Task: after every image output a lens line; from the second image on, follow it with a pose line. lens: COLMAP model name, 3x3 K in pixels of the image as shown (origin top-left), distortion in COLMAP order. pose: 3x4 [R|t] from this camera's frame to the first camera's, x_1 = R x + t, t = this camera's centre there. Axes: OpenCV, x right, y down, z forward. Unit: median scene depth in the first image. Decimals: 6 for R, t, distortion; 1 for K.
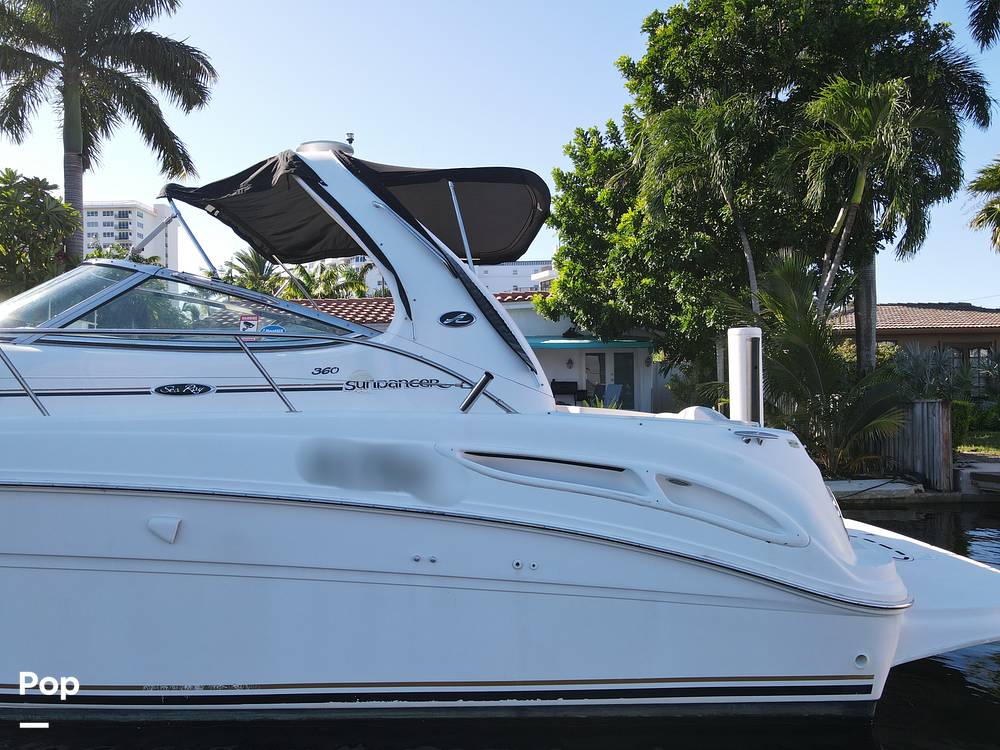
lens RADIAL K [[738.4, 0, 500.0], [0, 738.4, 375.0], [0, 0, 1]] dist [0.057372, -0.032995]
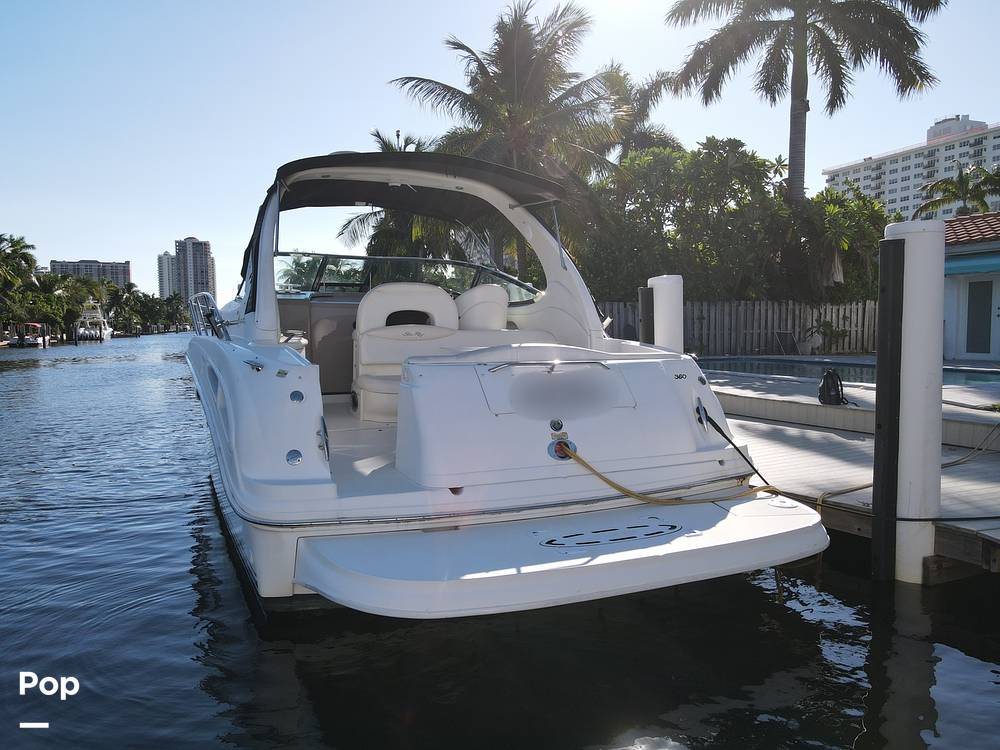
lens RADIAL K [[738.4, 0, 500.0], [0, 738.4, 375.0], [0, 0, 1]] dist [0.057372, -0.032995]
pose [[0.406019, 0.075325, -0.910755, 1.555865], [0.013687, 0.995984, 0.088476, -0.002969], [0.913762, -0.048389, 0.403358, 0.830717]]
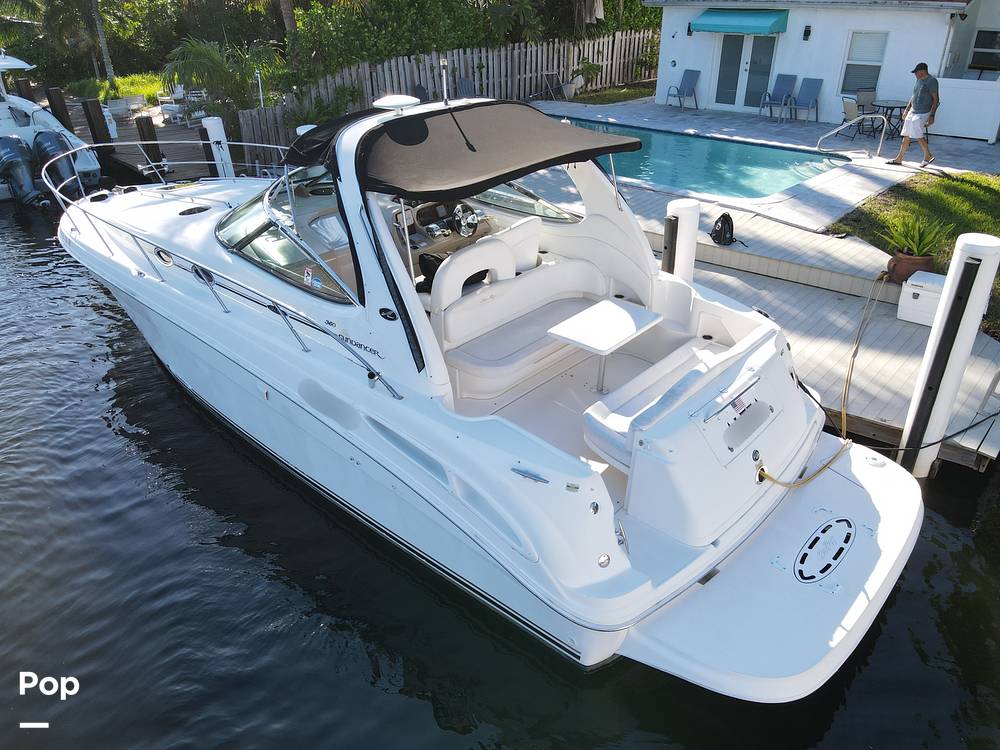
lens RADIAL K [[741.3, 0, 472.1], [0, 741.3, 379.0], [0, 0, 1]] dist [-0.004703, -0.009369]
pose [[0.731024, 0.326763, -0.599023, 0.926130], [0.019720, 0.867397, 0.497225, -0.656305], [0.682066, -0.375297, 0.627645, 0.190925]]
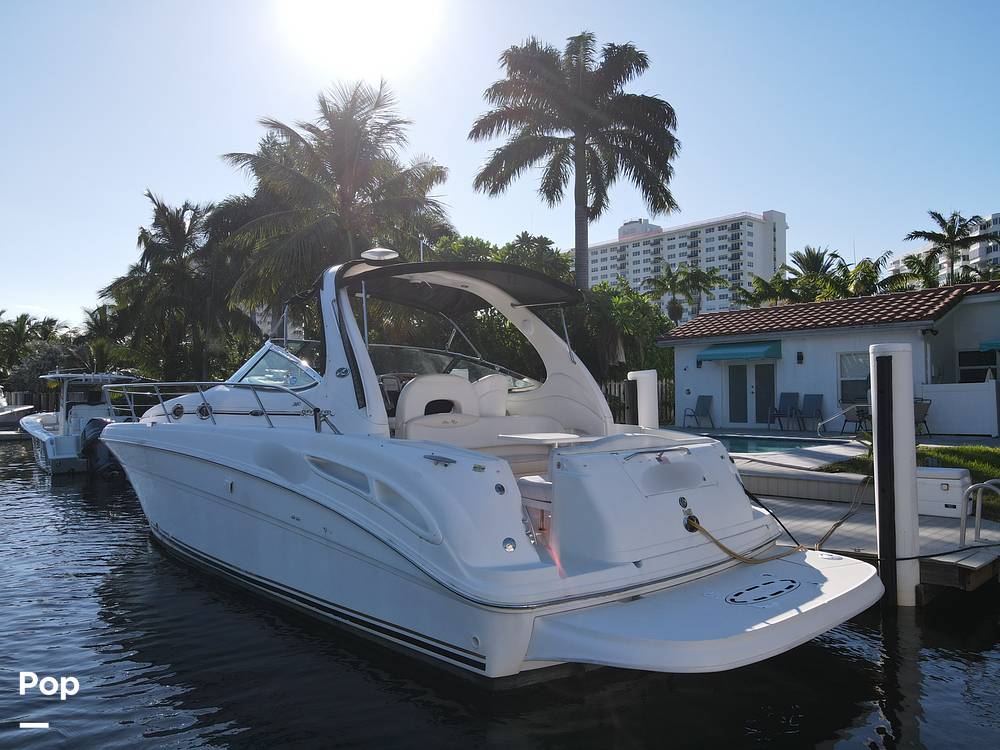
lens RADIAL K [[738.4, 0, 500.0], [0, 738.4, 375.0], [0, 0, 1]] dist [0.057372, -0.032995]
pose [[0.694960, -0.008357, -0.719000, 1.307865], [0.010855, 0.999940, -0.001131, -0.064704], [0.718967, -0.007019, 0.695009, 0.145814]]
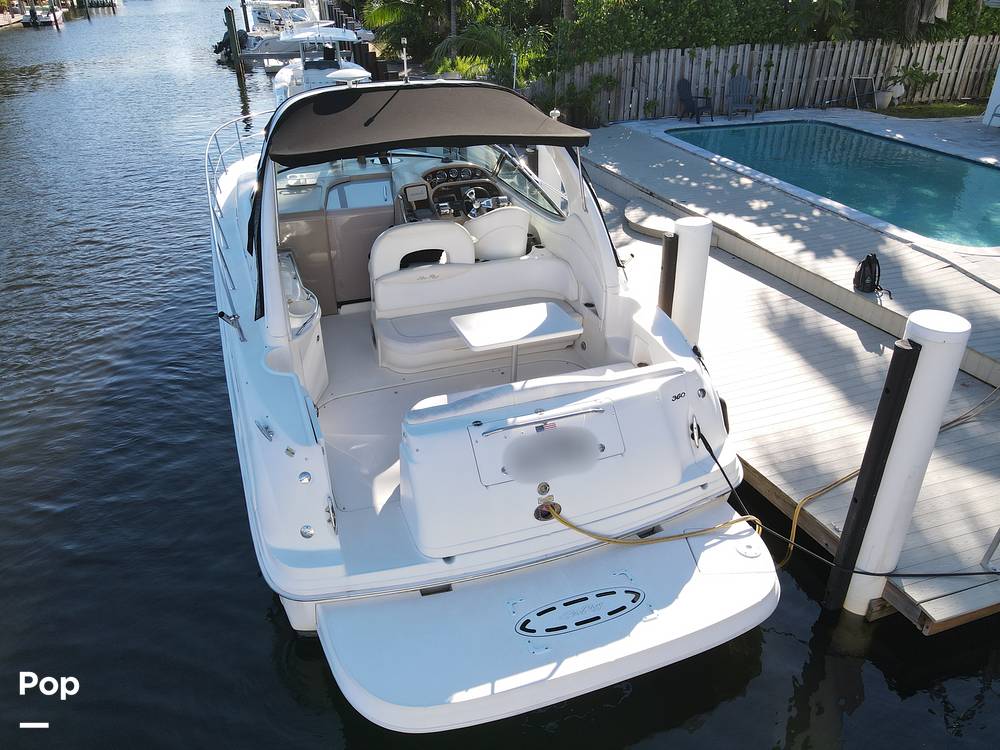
lens RADIAL K [[731.1, 0, 473.4], [0, 731.1, 372.1], [0, 0, 1]] dist [0.052268, -0.061084]
pose [[0.316360, 0.460151, -0.829565, 1.440863], [0.019086, 0.871214, 0.490531, -0.615758], [0.948447, -0.171017, 0.266835, 0.967843]]
